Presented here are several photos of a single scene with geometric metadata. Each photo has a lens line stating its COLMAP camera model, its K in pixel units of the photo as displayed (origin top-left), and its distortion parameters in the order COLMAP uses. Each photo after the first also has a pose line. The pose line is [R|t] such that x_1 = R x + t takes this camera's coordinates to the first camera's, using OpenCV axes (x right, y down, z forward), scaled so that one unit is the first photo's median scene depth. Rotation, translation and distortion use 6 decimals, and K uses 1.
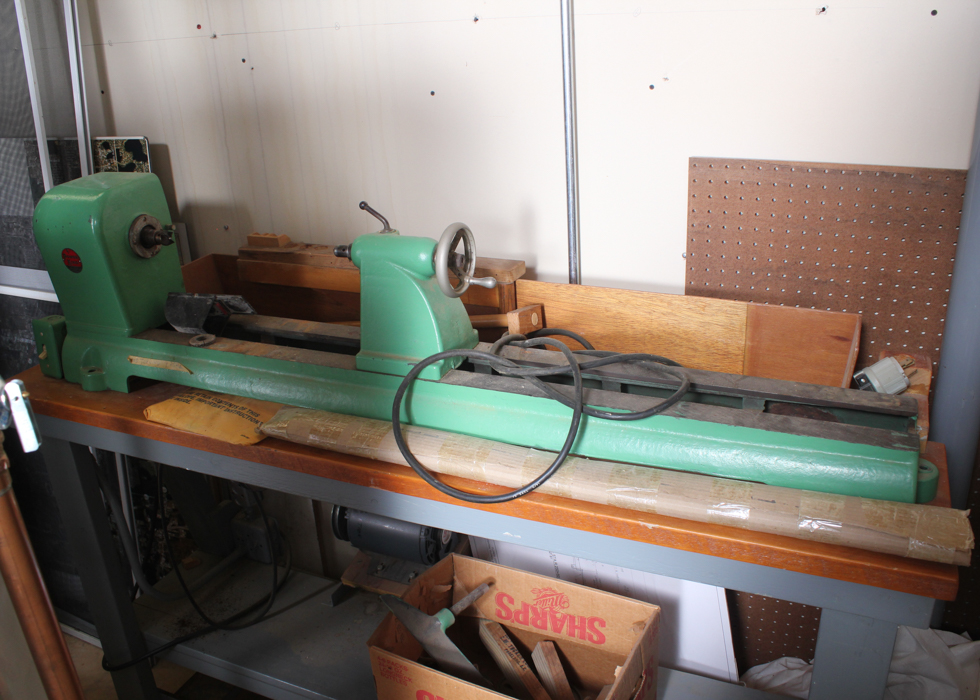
lens RADIAL K [[883.9, 0, 488.6], [0, 883.9, 342.5], [0, 0, 1]] dist [-0.141129, 0.074931]
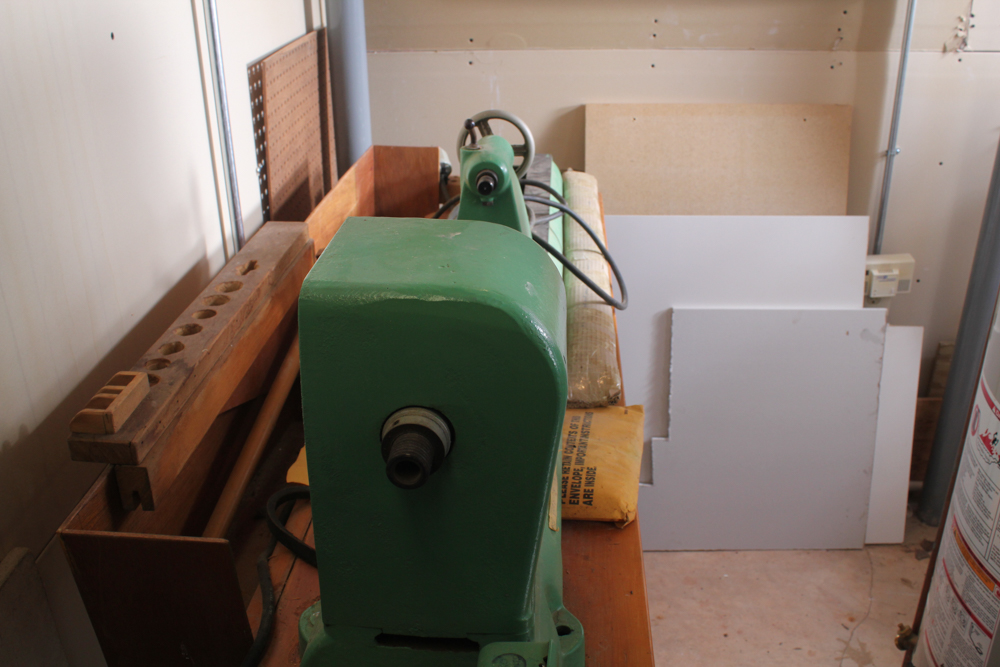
lens RADIAL K [[940.7, 0, 502.8], [0, 940.7, 336.3], [0, 0, 1]] dist [-0.077015, 0.000000]
pose [[-0.349590, -0.341204, 0.872563, -0.901279], [0.378523, 0.800496, 0.464678, -0.361197], [-0.857034, 0.492732, -0.150692, 1.120237]]
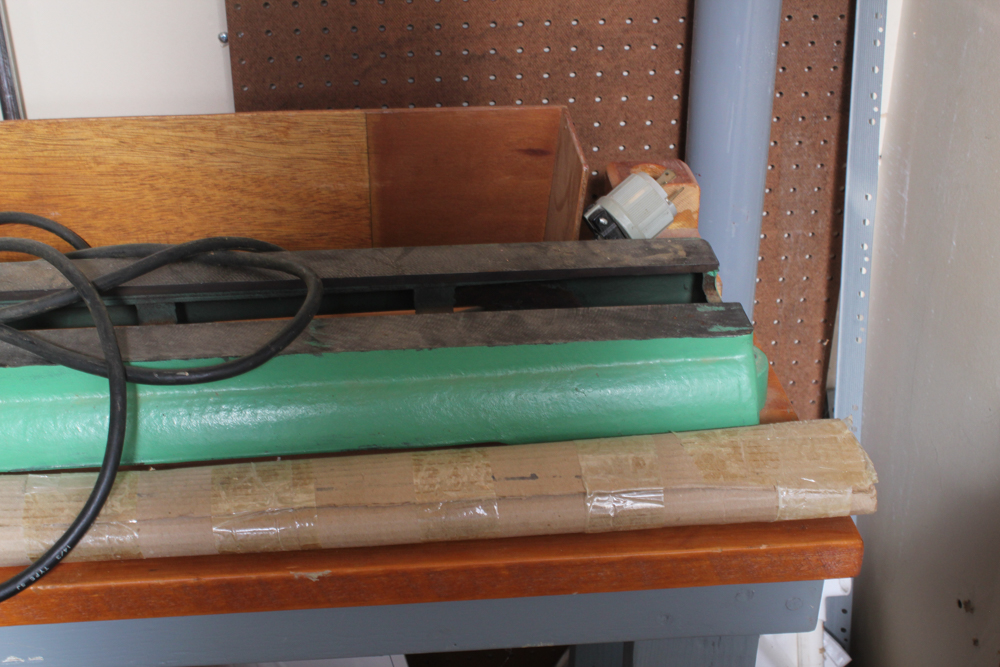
lens RADIAL K [[1383.0, 0, 501.6], [0, 1383.0, 332.0], [0, 0, 1]] dist [-0.041956, 0.000000]
pose [[0.875660, -0.194569, 0.441999, -0.035377], [0.146456, 0.979136, 0.140868, -0.019440], [-0.460186, -0.058619, 0.885885, 0.191969]]
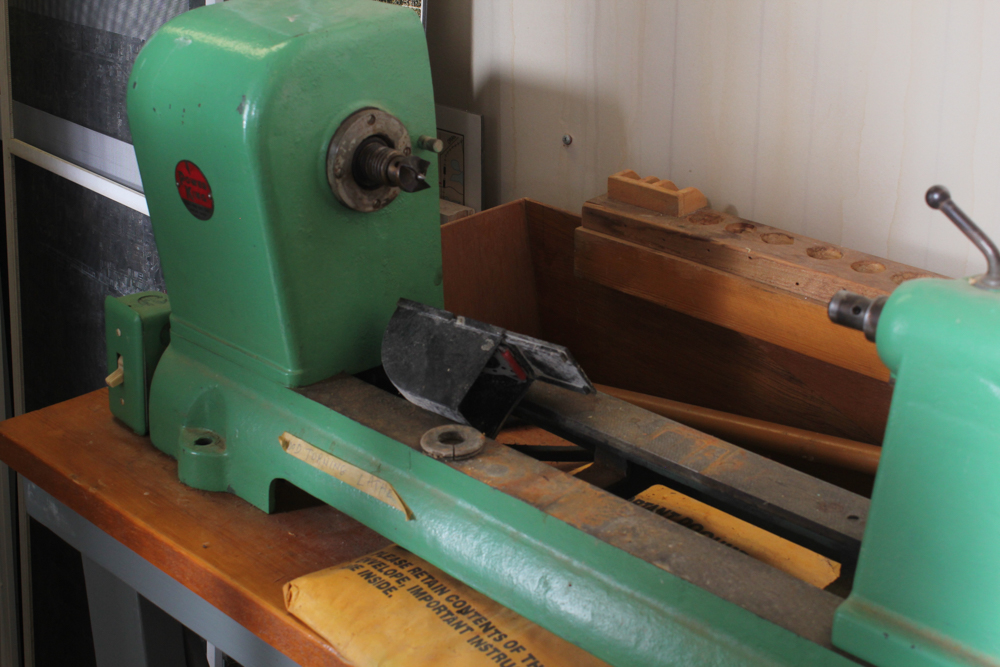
lens RADIAL K [[1520.6, 0, 500.2], [0, 1520.6, 331.0], [0, 0, 1]] dist [-0.041454, 0.000000]
pose [[0.931648, 0.184504, -0.313032, -0.099180], [-0.177359, 0.982802, 0.051417, -0.096645], [0.317136, 0.007616, 0.948350, 0.348028]]
